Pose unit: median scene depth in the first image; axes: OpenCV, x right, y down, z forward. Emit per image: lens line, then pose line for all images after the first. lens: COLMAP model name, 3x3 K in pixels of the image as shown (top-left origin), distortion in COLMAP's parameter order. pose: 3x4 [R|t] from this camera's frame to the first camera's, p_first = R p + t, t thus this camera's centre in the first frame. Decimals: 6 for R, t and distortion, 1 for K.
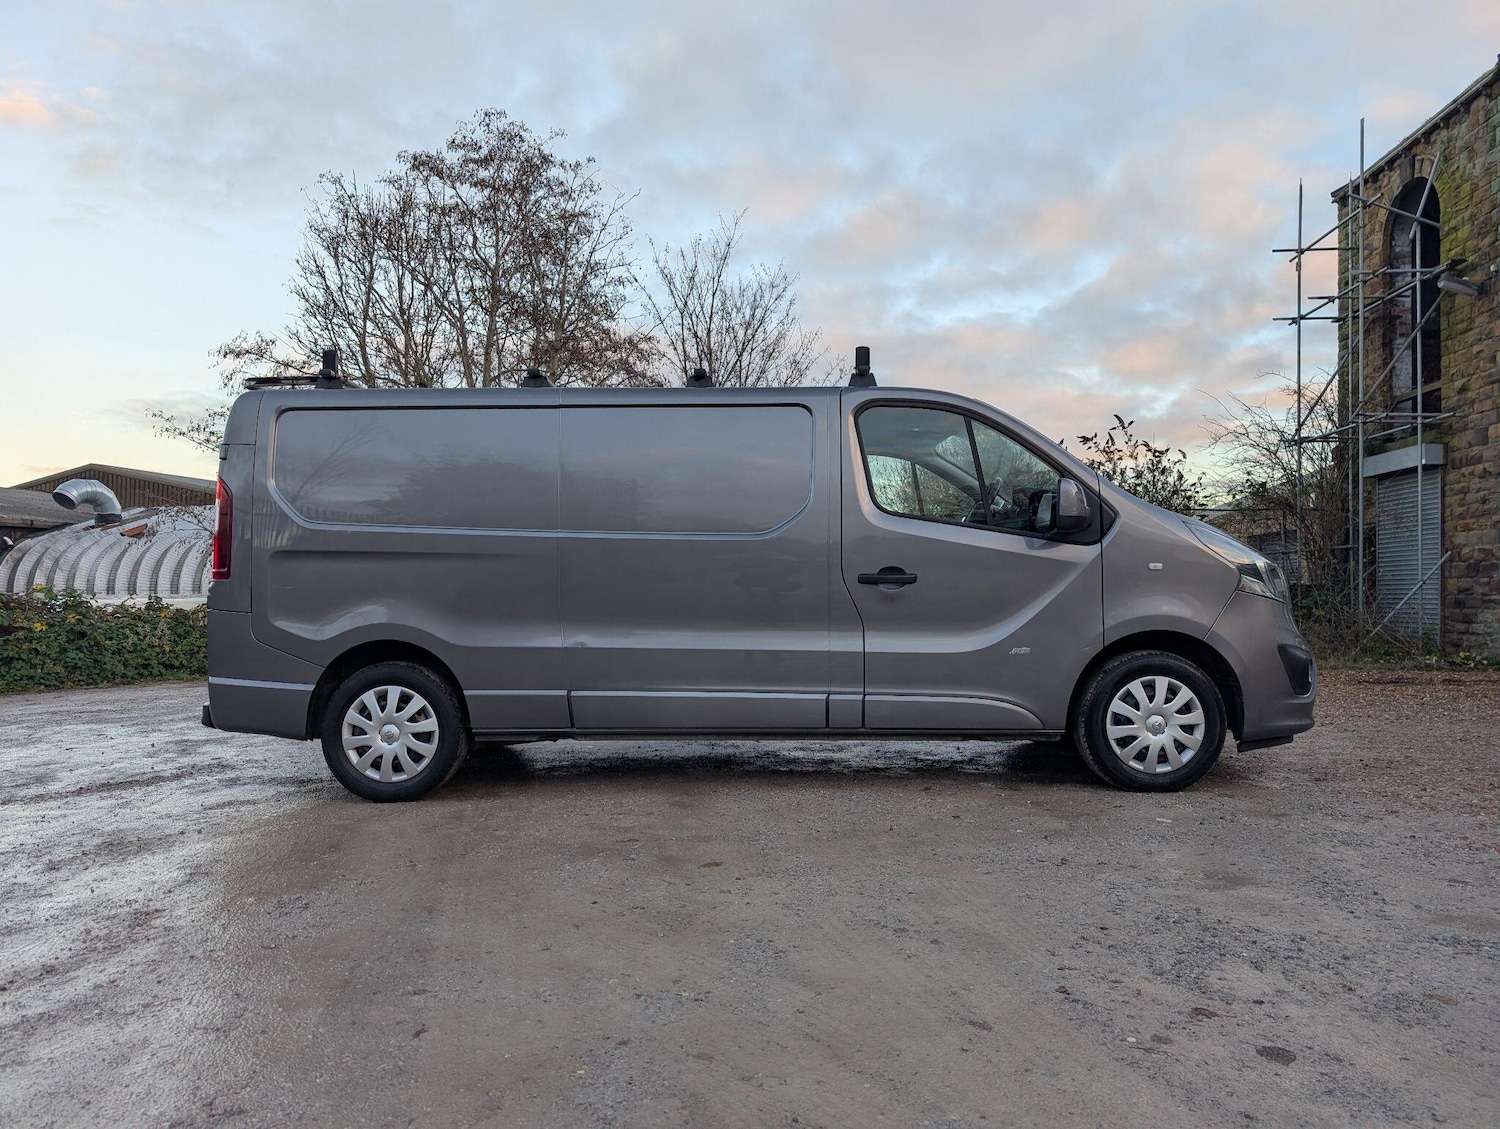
lens RADIAL K [[1080.2, 0, 738.6], [0, 1080.2, 568.9], [0, 0, 1]] dist [0.015622, -0.005584]
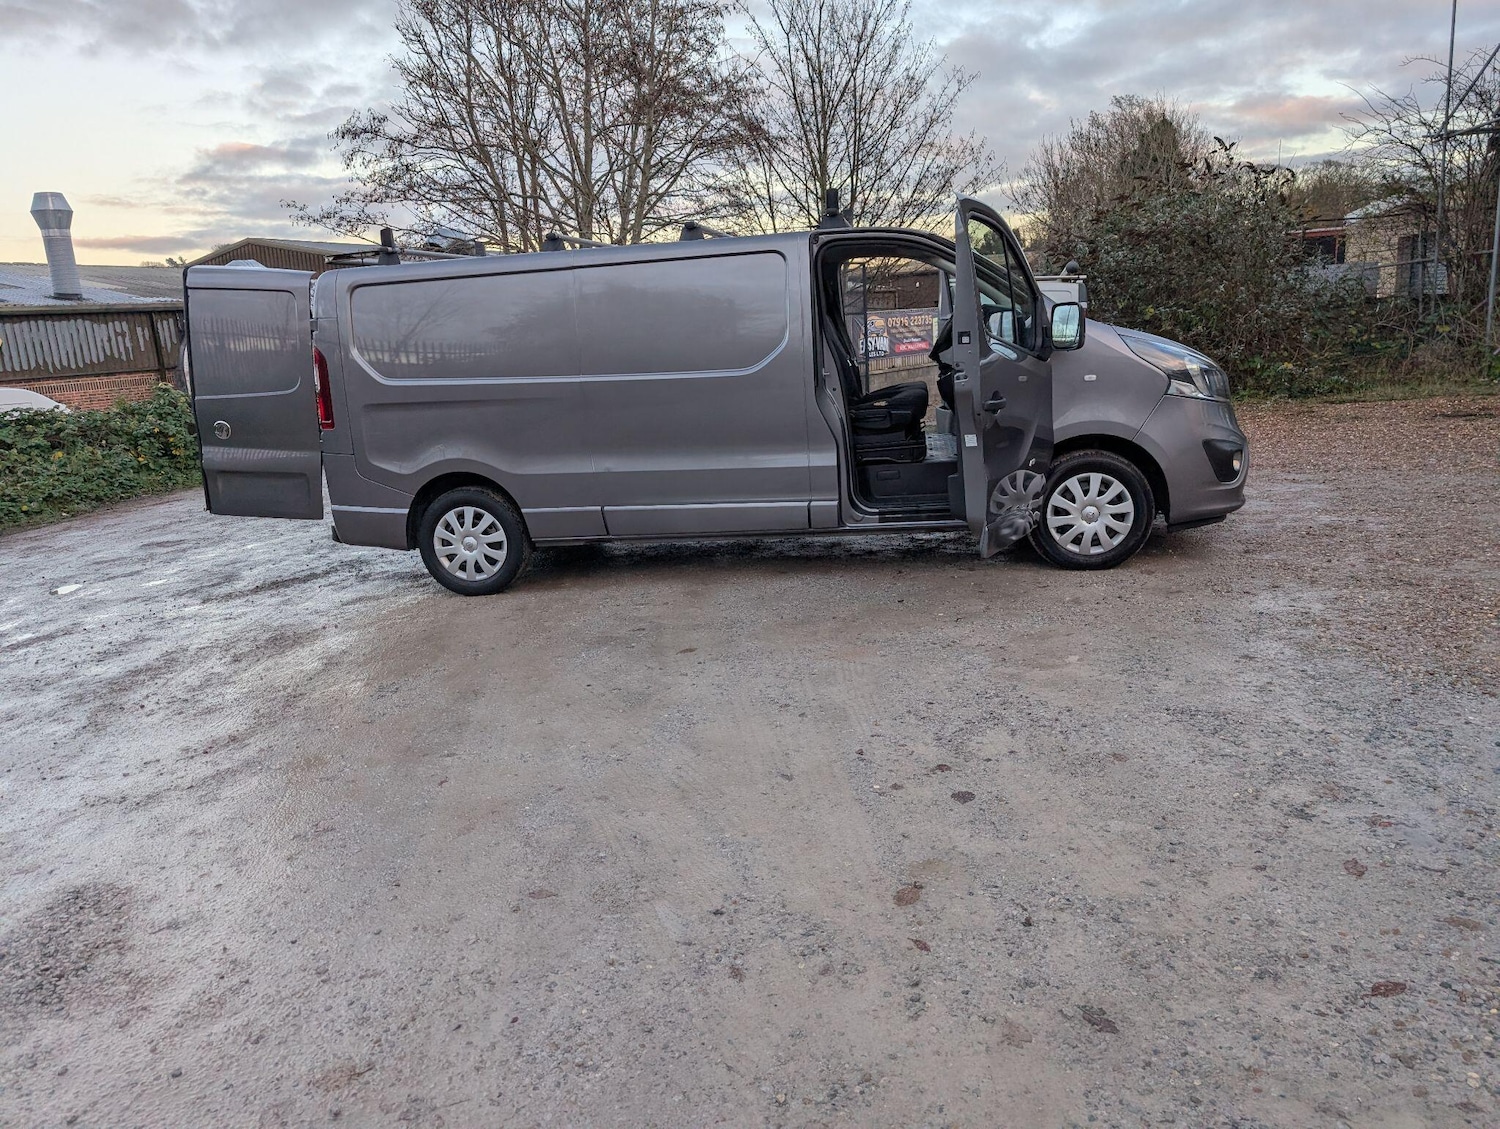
lens RADIAL K [[1102.7, 0, 742.9], [0, 1102.7, 535.3], [0, 0, 1]] dist [0.043491, -0.072592]
pose [[0.987334, -0.036508, -0.154398, 0.196336], [0.070690, 0.972457, 0.222103, -0.123802], [0.142036, -0.230204, 0.962721, -0.204178]]
